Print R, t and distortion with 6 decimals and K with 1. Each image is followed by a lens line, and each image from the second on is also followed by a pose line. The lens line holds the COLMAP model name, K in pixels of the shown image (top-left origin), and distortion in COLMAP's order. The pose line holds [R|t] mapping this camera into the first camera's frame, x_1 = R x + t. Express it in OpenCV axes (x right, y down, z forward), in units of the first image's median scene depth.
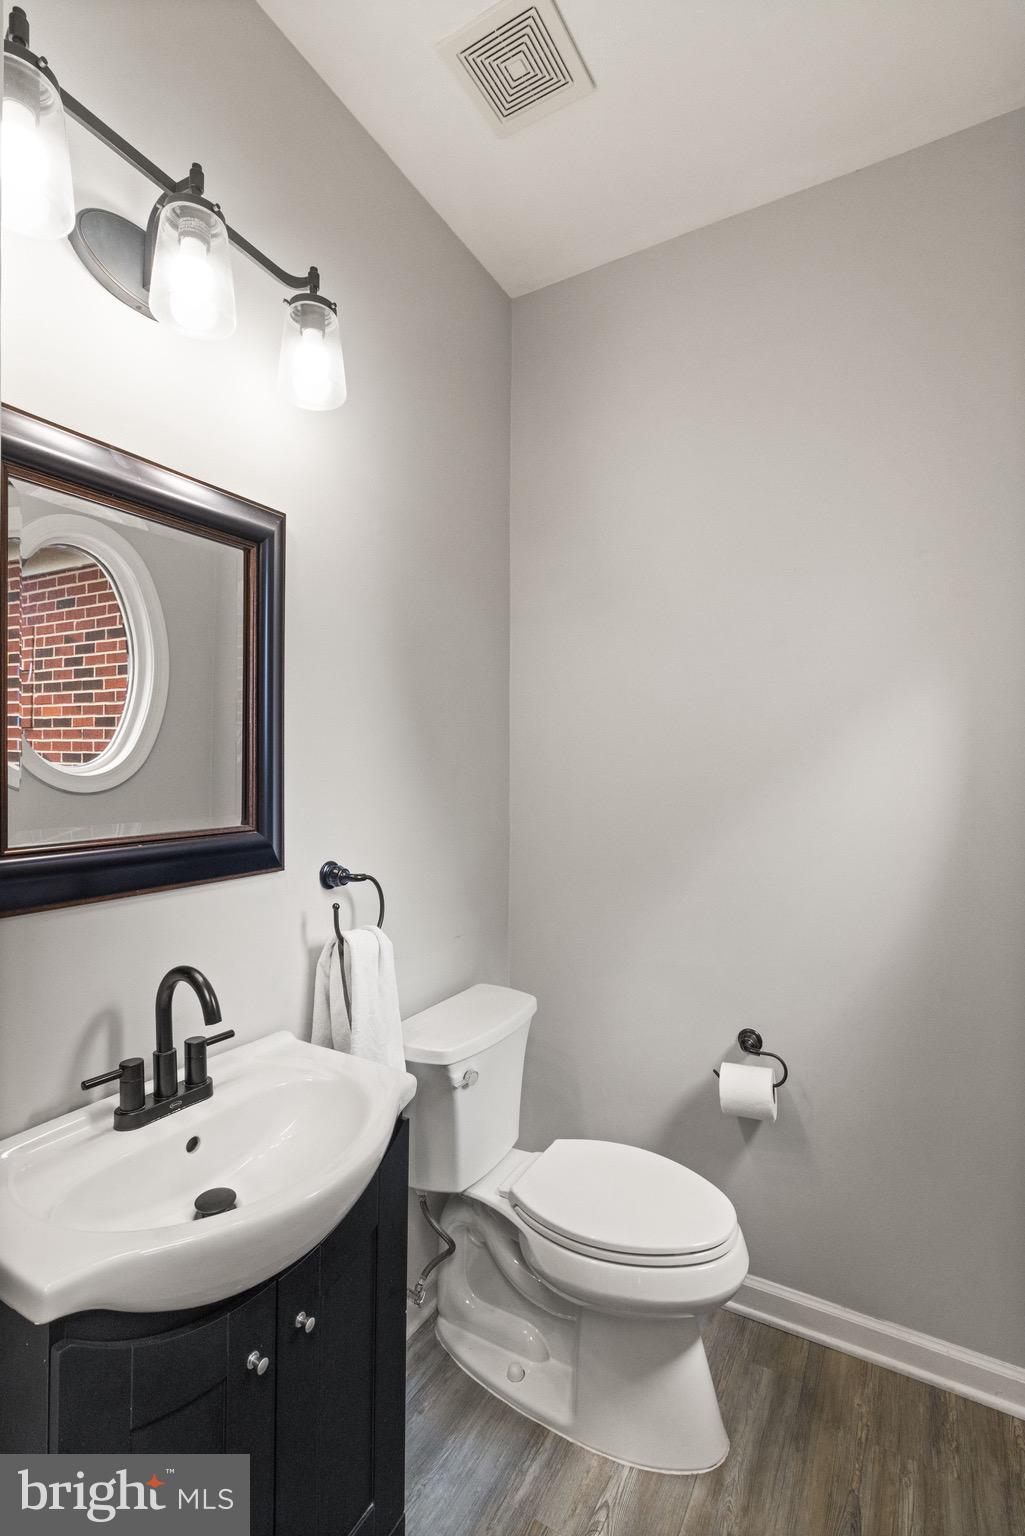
lens RADIAL K [[721.2, 0, 509.8], [0, 721.2, 764.5], [0, 0, 1]] dist [-0.002347, 0.000138]
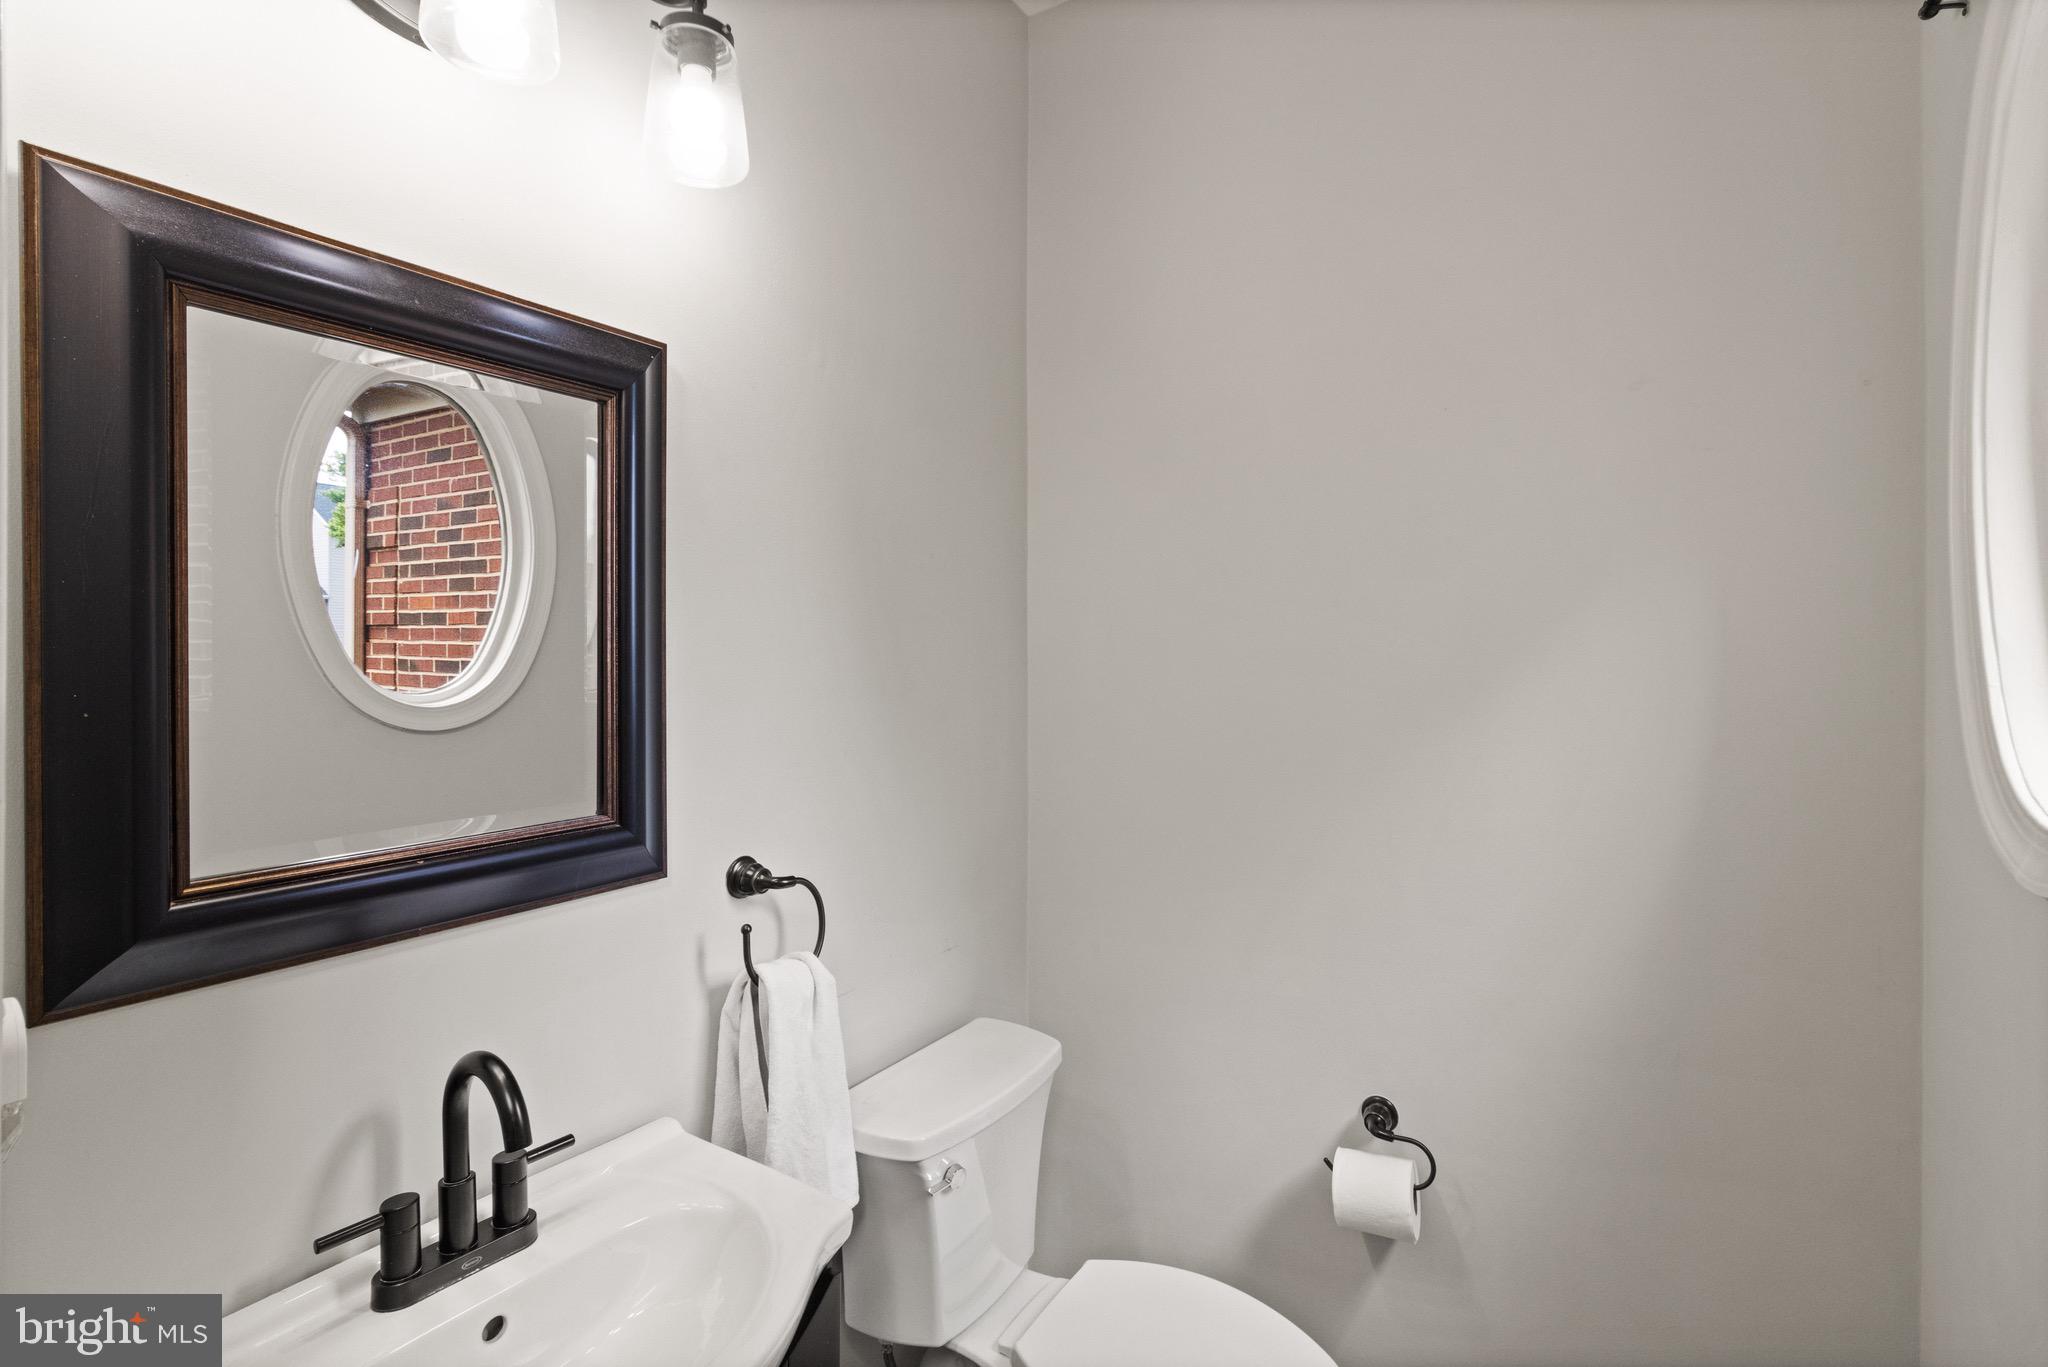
lens RADIAL K [[976.2, 0, 1026.8], [0, 976.2, 656.2], [0, 0, 1]] dist [-0.000698, -0.000006]
pose [[0.999175, -0.004009, -0.040412, 0.051703], [0.004074, 0.999991, 0.001510, -0.051661], [0.040406, -0.001674, 0.999182, 0.095807]]
